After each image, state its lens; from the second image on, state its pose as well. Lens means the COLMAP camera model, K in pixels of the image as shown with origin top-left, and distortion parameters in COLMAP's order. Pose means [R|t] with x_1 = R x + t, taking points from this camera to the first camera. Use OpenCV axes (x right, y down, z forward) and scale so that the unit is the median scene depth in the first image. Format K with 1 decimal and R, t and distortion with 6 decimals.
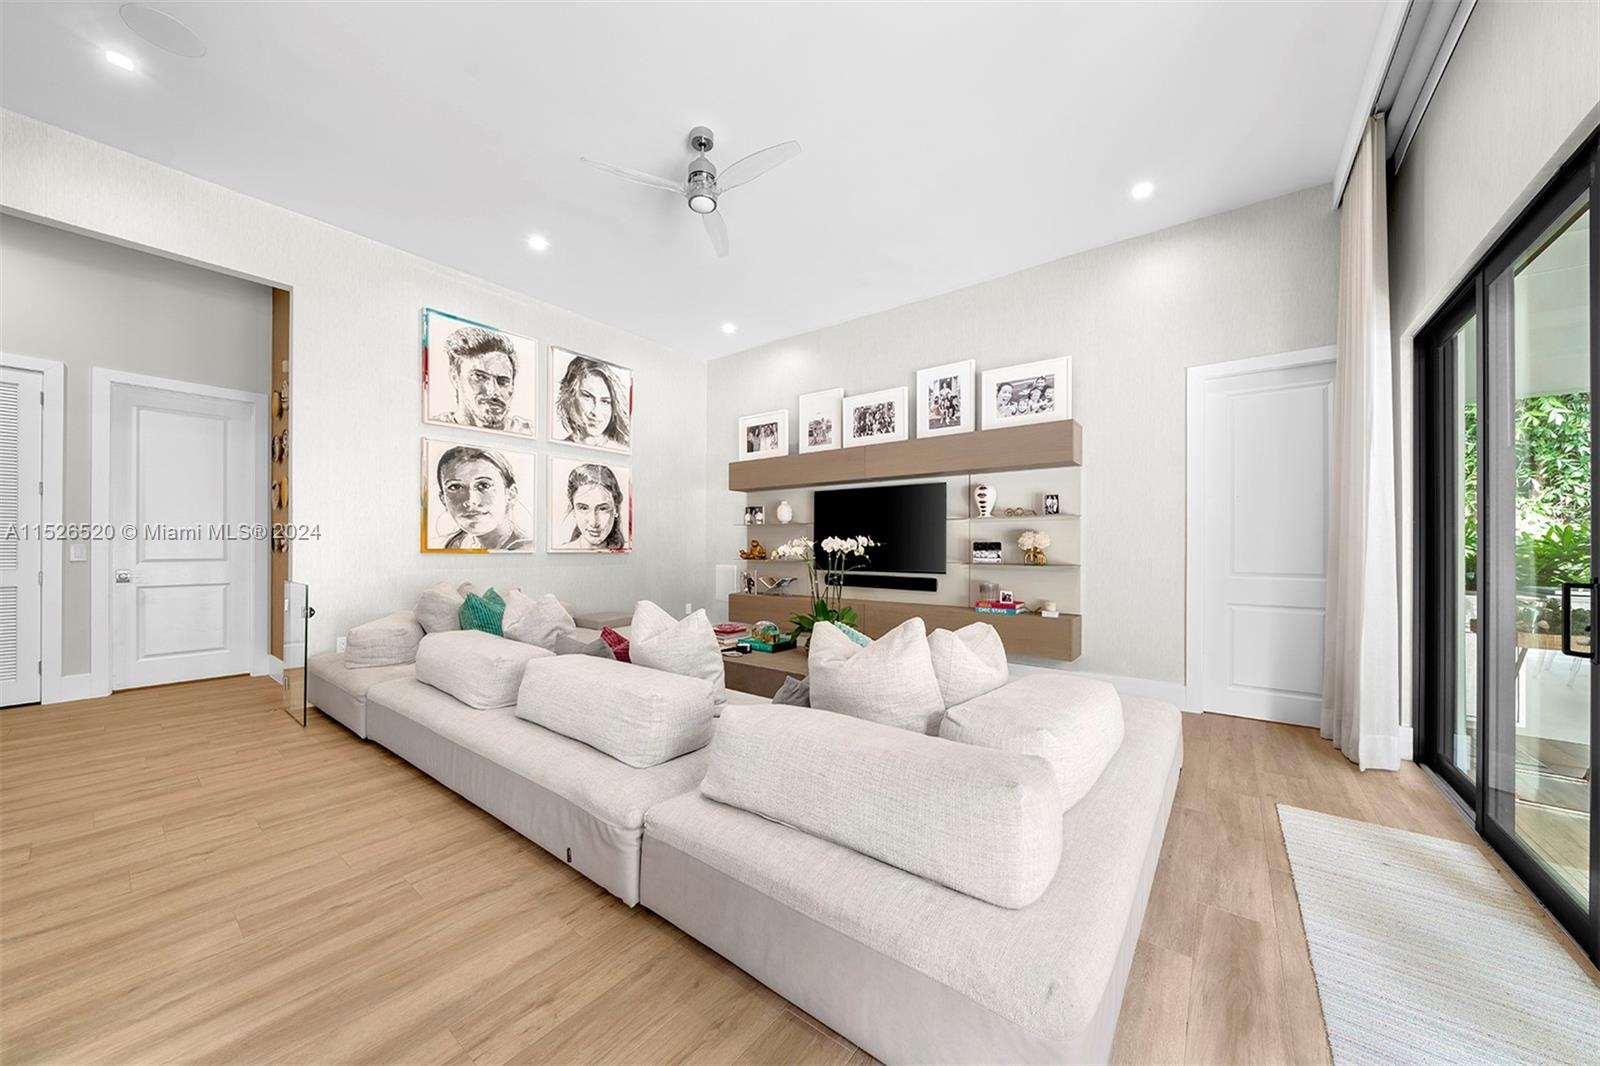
lens RADIAL K [[553.4, 0, 795.7], [0, 553.4, 546.4], [0, 0, 1]] dist [-0.005014, 0.000380]
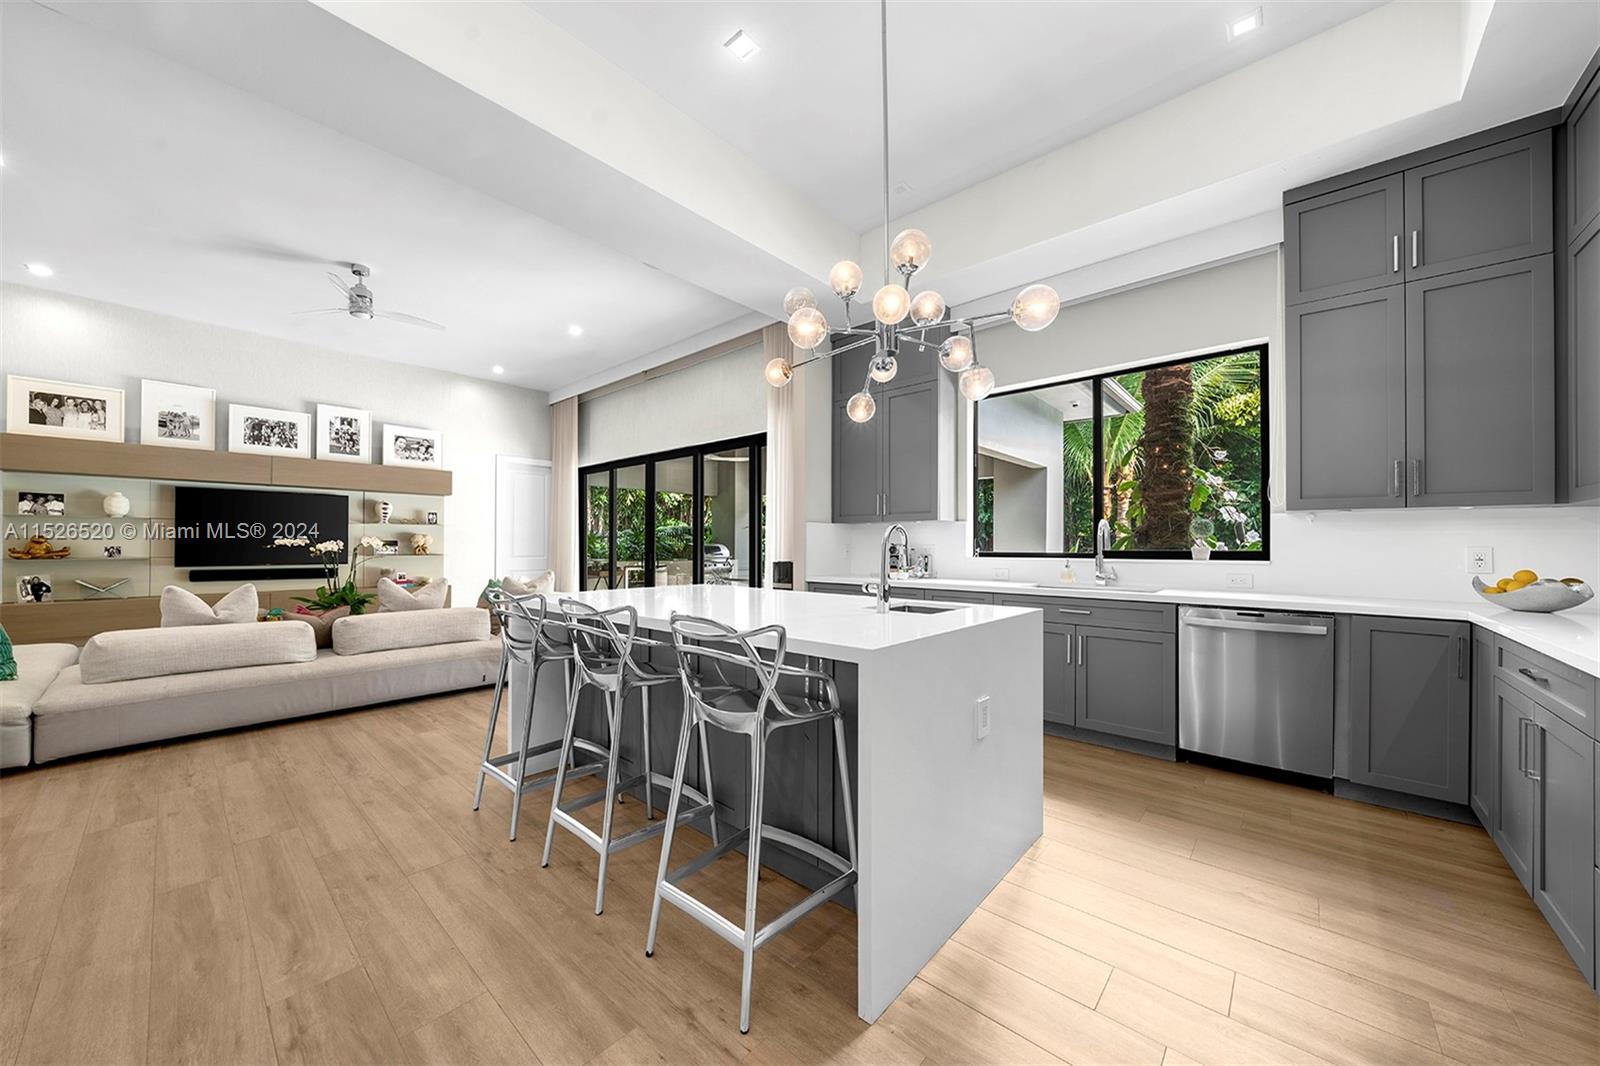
lens RADIAL K [[553.4, 0, 773.8], [0, 553.4, 541.6], [0, 0, 1]] dist [-0.005014, 0.000380]
pose [[0.095524, 0.003290, 0.995422, -0.959298], [-0.003466, 0.999990, -0.002973, -0.003899], [-0.995421, -0.003166, 0.095535, -0.158224]]
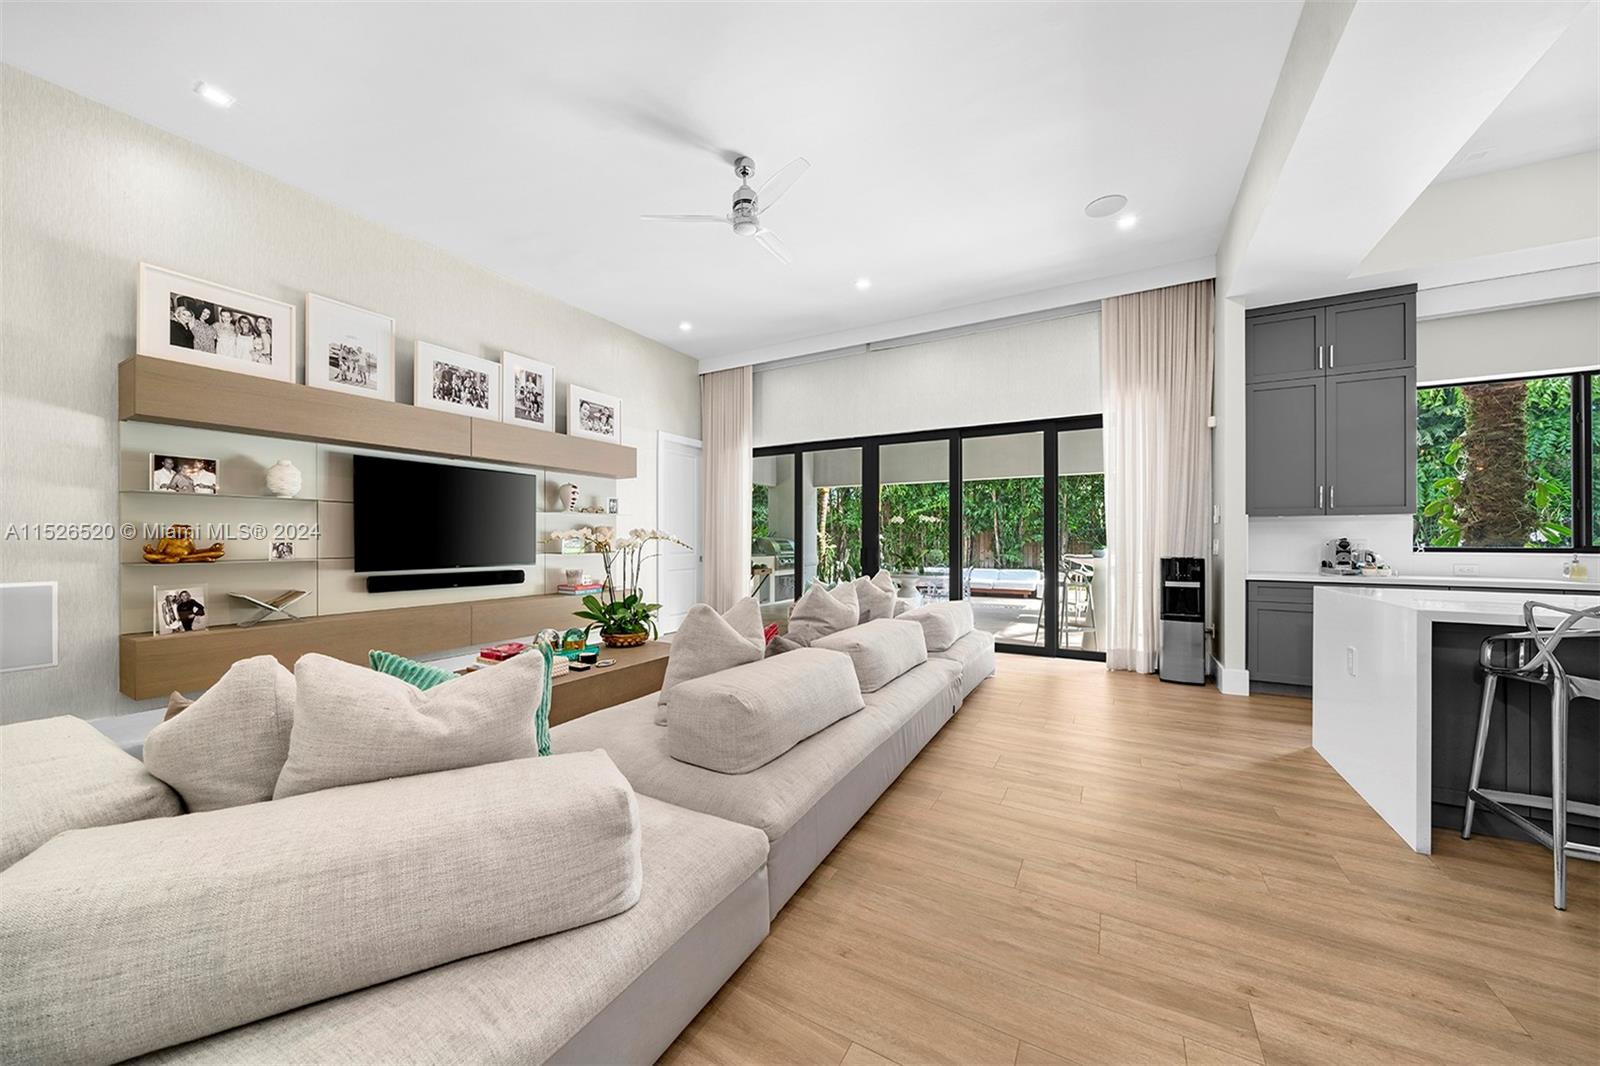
lens RADIAL K [[553.4, 0, 782.7], [0, 553.4, 542.2], [0, 0, 1]] dist [-0.005014, 0.000380]
pose [[-0.110231, -0.007849, 0.993875, -0.793581], [-0.003879, 0.999965, 0.007467, -0.001019], [-0.993898, -0.003033, -0.110258, 0.652063]]
